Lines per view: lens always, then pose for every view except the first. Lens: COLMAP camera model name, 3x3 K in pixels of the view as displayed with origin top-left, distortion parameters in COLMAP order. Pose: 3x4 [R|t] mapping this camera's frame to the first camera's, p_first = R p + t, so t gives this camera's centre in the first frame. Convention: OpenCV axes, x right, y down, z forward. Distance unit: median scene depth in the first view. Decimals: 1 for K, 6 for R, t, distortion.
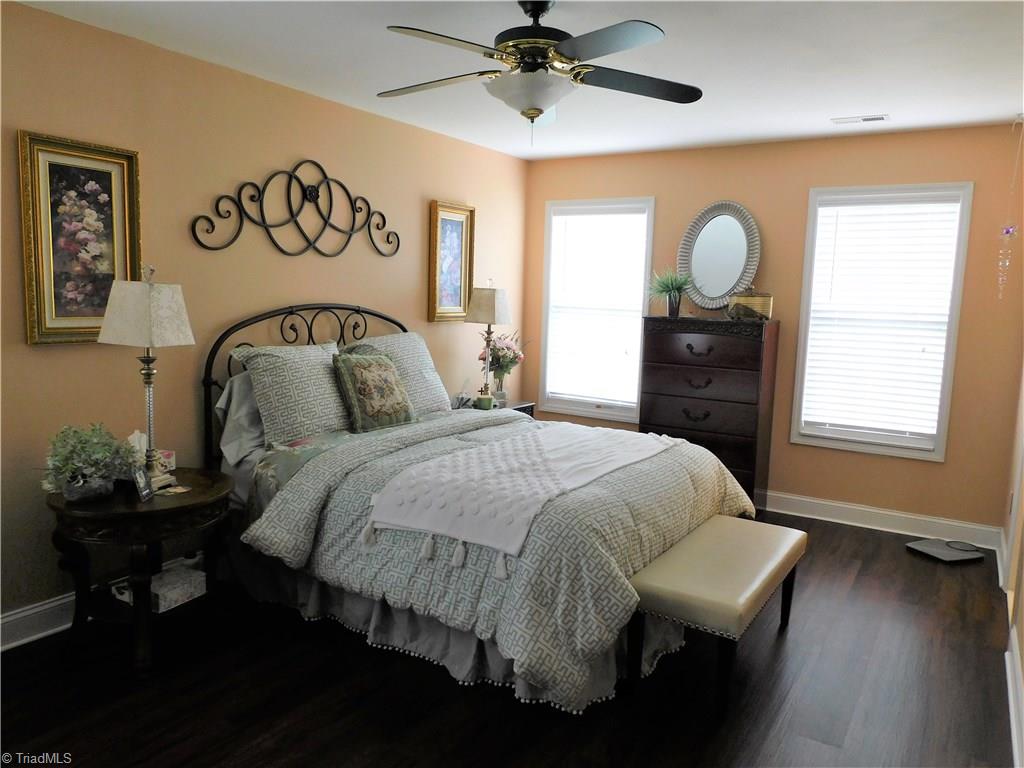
lens RADIAL K [[734.5, 0, 515.3], [0, 734.5, 380.7], [0, 0, 1]] dist [0.000619, -0.008000]
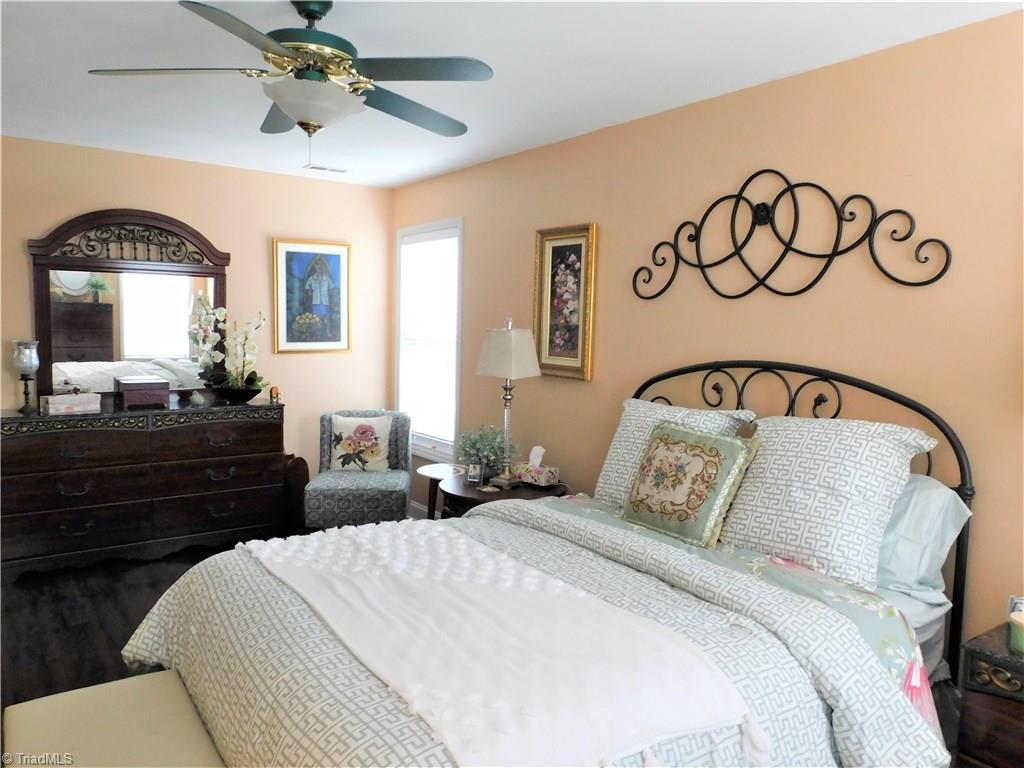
lens RADIAL K [[734.5, 0, 515.3], [0, 734.5, 380.7], [0, 0, 1]] dist [0.000619, -0.008000]
pose [[-0.363758, 0.038896, -0.930681, 0.558009], [-0.147165, 0.984180, 0.098652, -0.134925], [0.919795, 0.172849, -0.352279, 1.149702]]
